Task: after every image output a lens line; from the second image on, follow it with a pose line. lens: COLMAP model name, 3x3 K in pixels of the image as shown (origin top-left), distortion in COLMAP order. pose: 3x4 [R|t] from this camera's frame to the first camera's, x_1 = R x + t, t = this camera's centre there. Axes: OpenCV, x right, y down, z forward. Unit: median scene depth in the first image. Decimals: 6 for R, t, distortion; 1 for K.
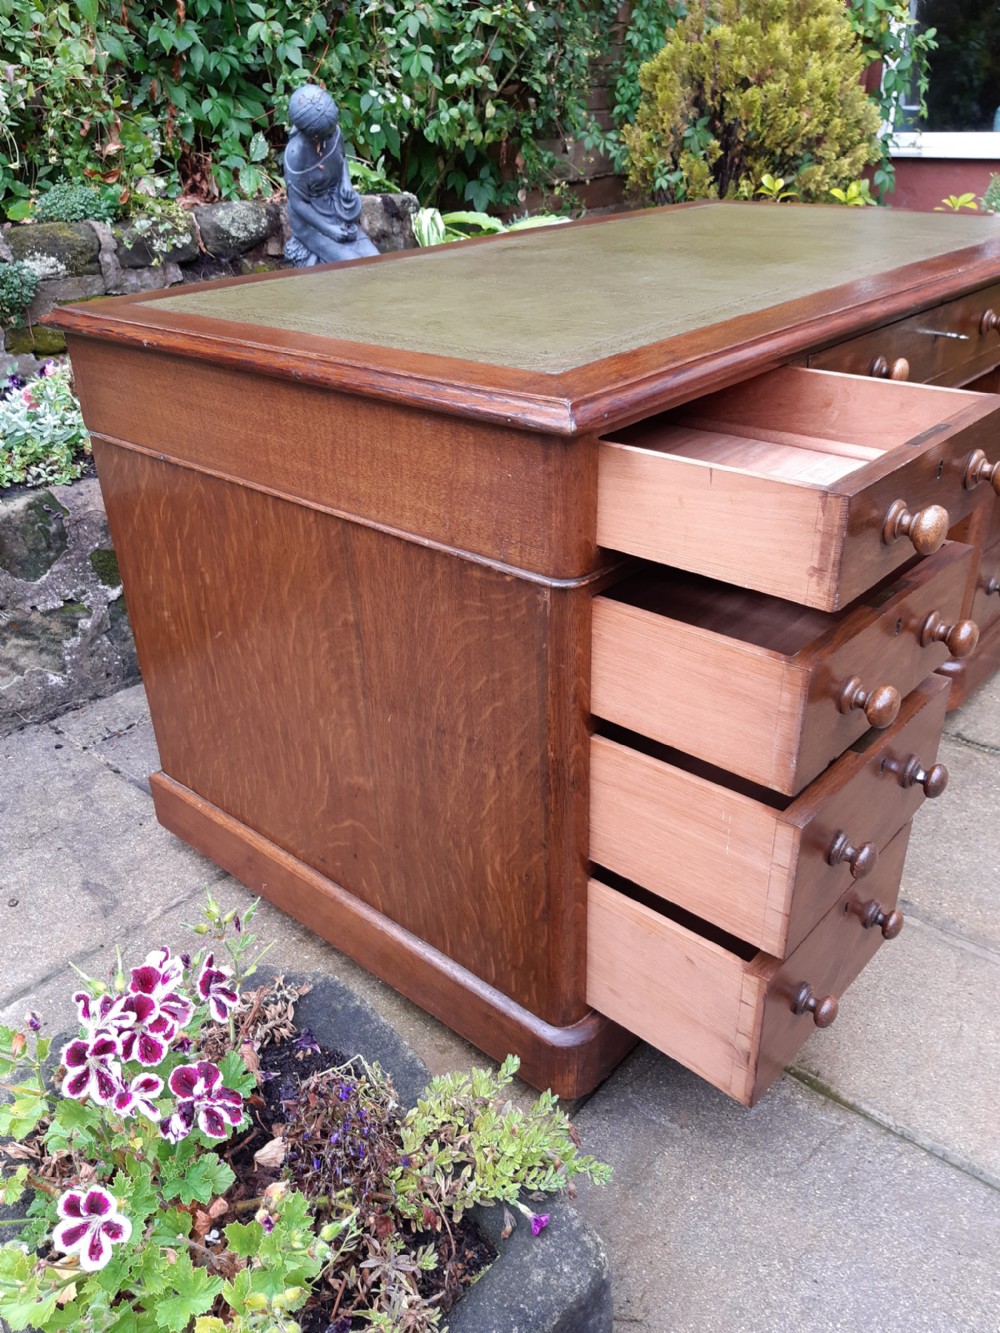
lens RADIAL K [[1040.2, 0, 498.5], [0, 1040.2, 657.0], [0, 0, 1]] dist [0.066156, -0.111049]
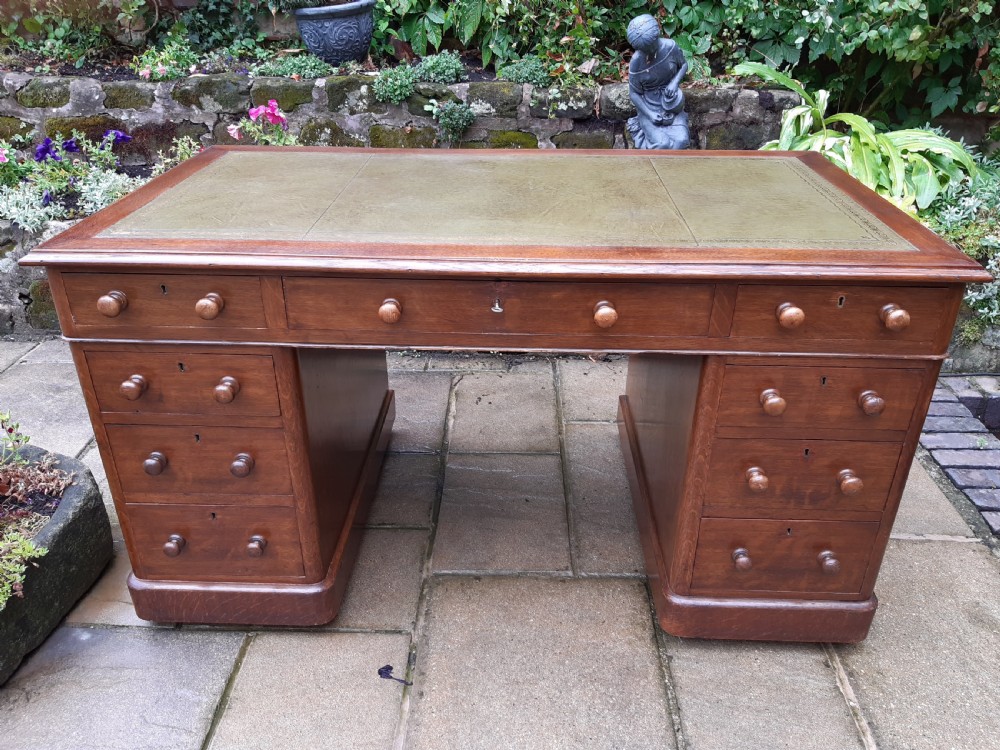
lens RADIAL K [[779.9, 0, 500.0], [0, 779.9, 375.0], [0, 0, 1]] dist [0.068433, -0.115761]
pose [[0.642024, 0.394229, -0.657563, 0.667131], [-0.386751, 0.907082, 0.166213, -0.239329], [0.661989, 0.147600, 0.734836, 0.192319]]
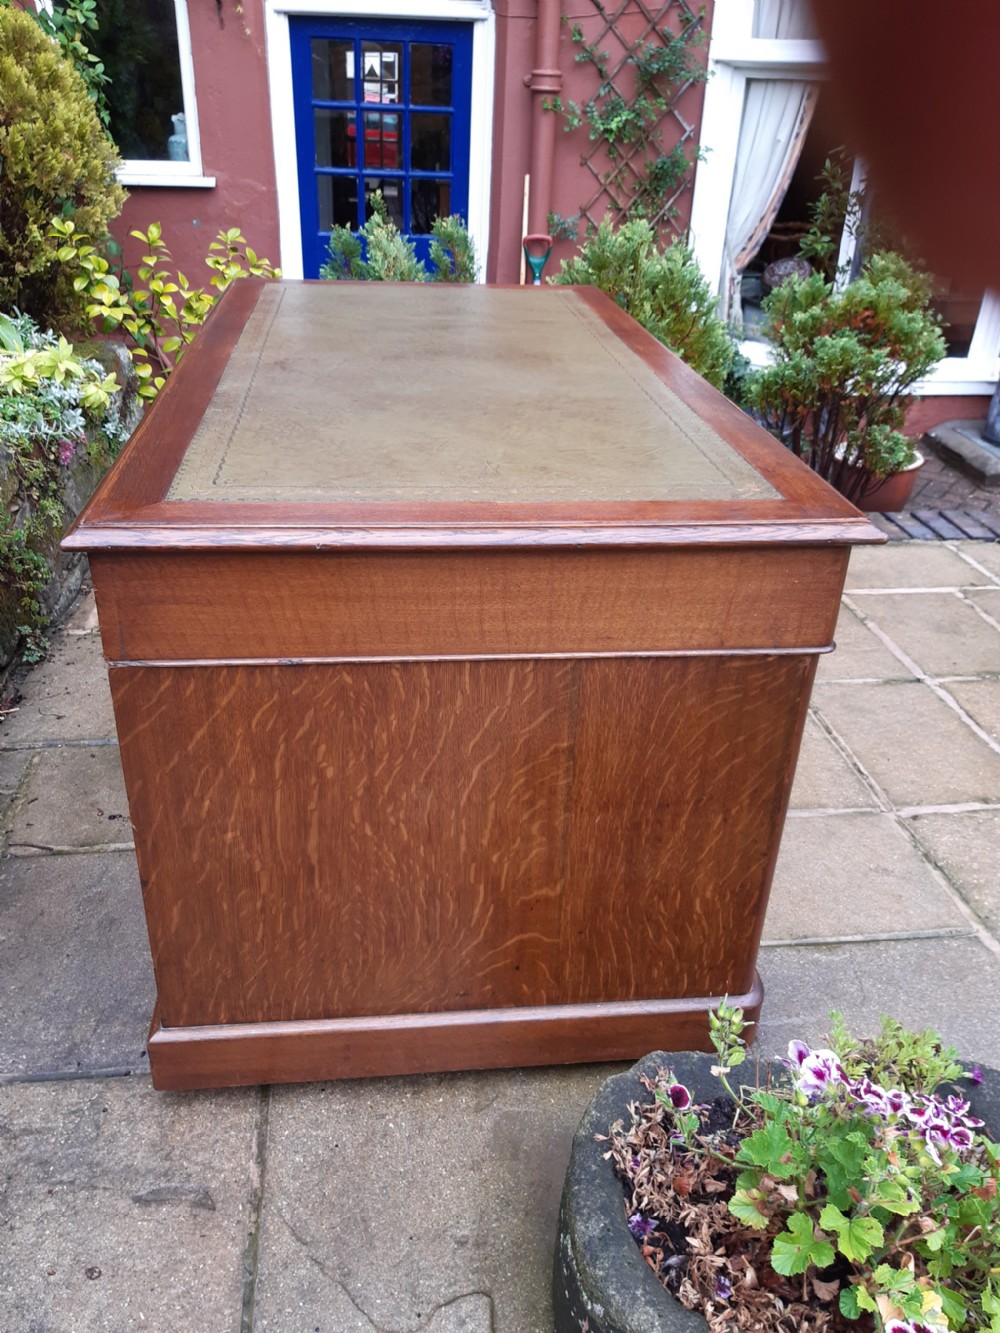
lens RADIAL K [[1040.2, 0, 498.5], [0, 1040.2, 657.0], [0, 0, 1]] dist [0.066156, -0.111049]
pose [[0.673641, -0.304418, 0.673452, -0.467737], [0.300632, 0.945302, 0.126585, -0.148110], [-0.675150, 0.117188, 0.728312, 0.133366]]
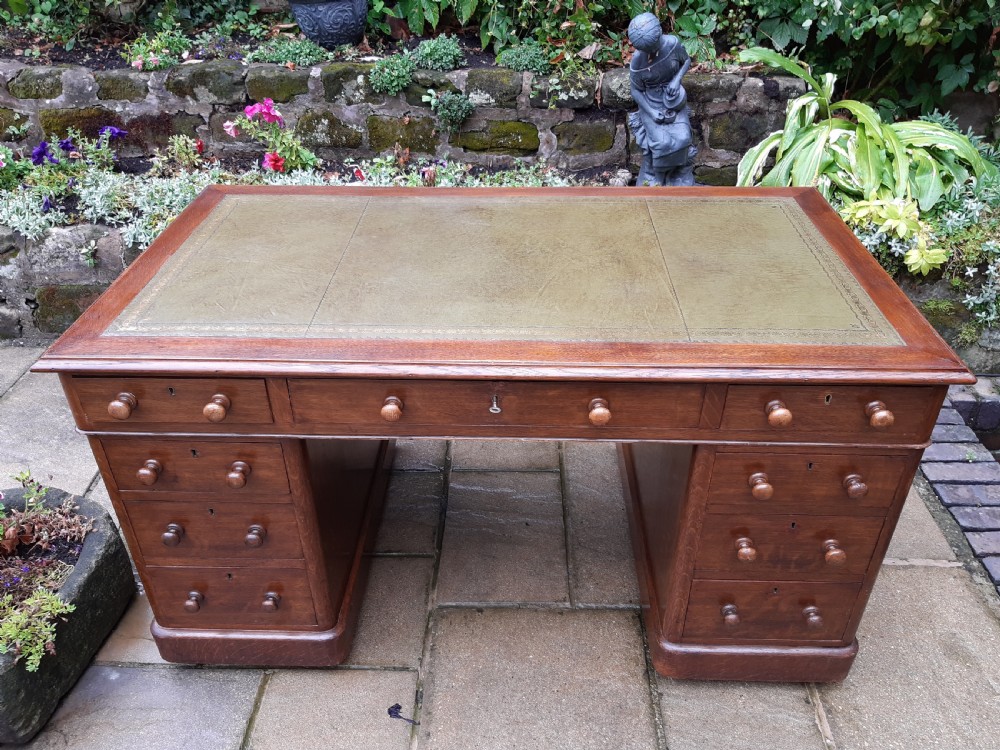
lens RADIAL K [[780.3, 0, 497.4], [0, 780.3, 375.9], [0, 0, 1]] dist [0.066156, -0.111049]
pose [[0.640078, 0.452550, -0.620885, 0.629188], [-0.378582, 0.888977, 0.257672, -0.364065], [0.668562, 0.070126, 0.740343, 0.163417]]
